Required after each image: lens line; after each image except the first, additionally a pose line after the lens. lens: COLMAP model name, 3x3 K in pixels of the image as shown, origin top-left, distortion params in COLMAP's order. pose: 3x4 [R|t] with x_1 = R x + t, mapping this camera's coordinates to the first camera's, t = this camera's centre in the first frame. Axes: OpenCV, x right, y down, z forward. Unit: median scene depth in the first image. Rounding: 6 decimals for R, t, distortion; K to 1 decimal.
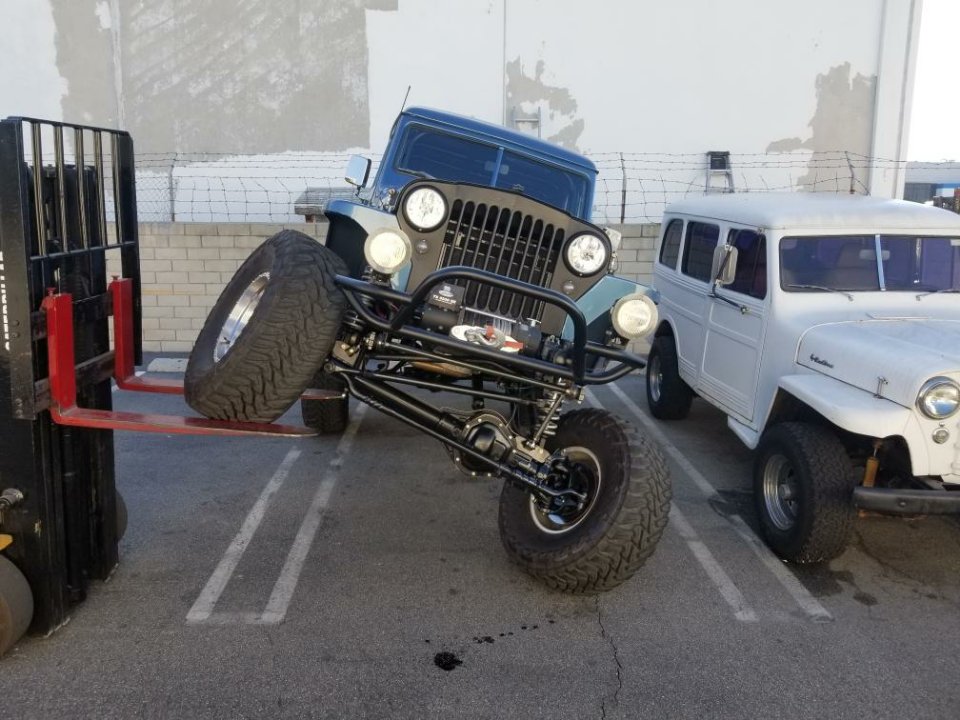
lens RADIAL K [[763.6, 0, 480.0], [0, 763.6, 360.0], [0, 0, 1]] dist [0.065356, -0.128891]
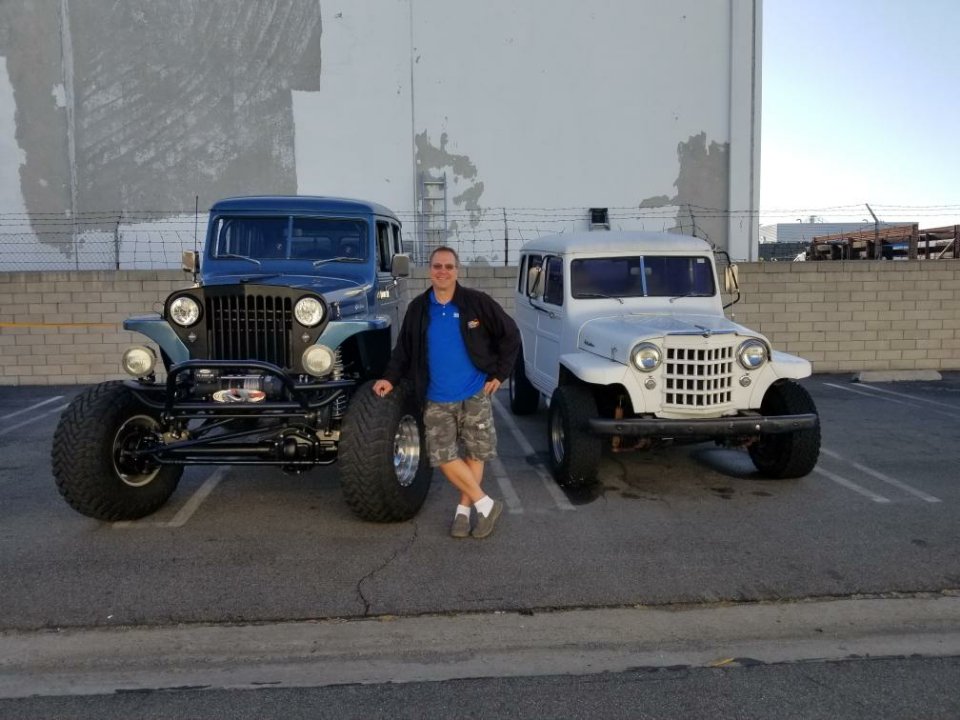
lens RADIAL K [[763.6, 0, 480.0], [0, 763.6, 360.0], [0, 0, 1]] dist [0.065356, -0.128891]
pose [[0.998400, -0.020410, 0.052734, 0.064743], [0.024759, 0.996228, -0.083163, 0.052476], [-0.050838, 0.084335, 0.995140, -0.133399]]
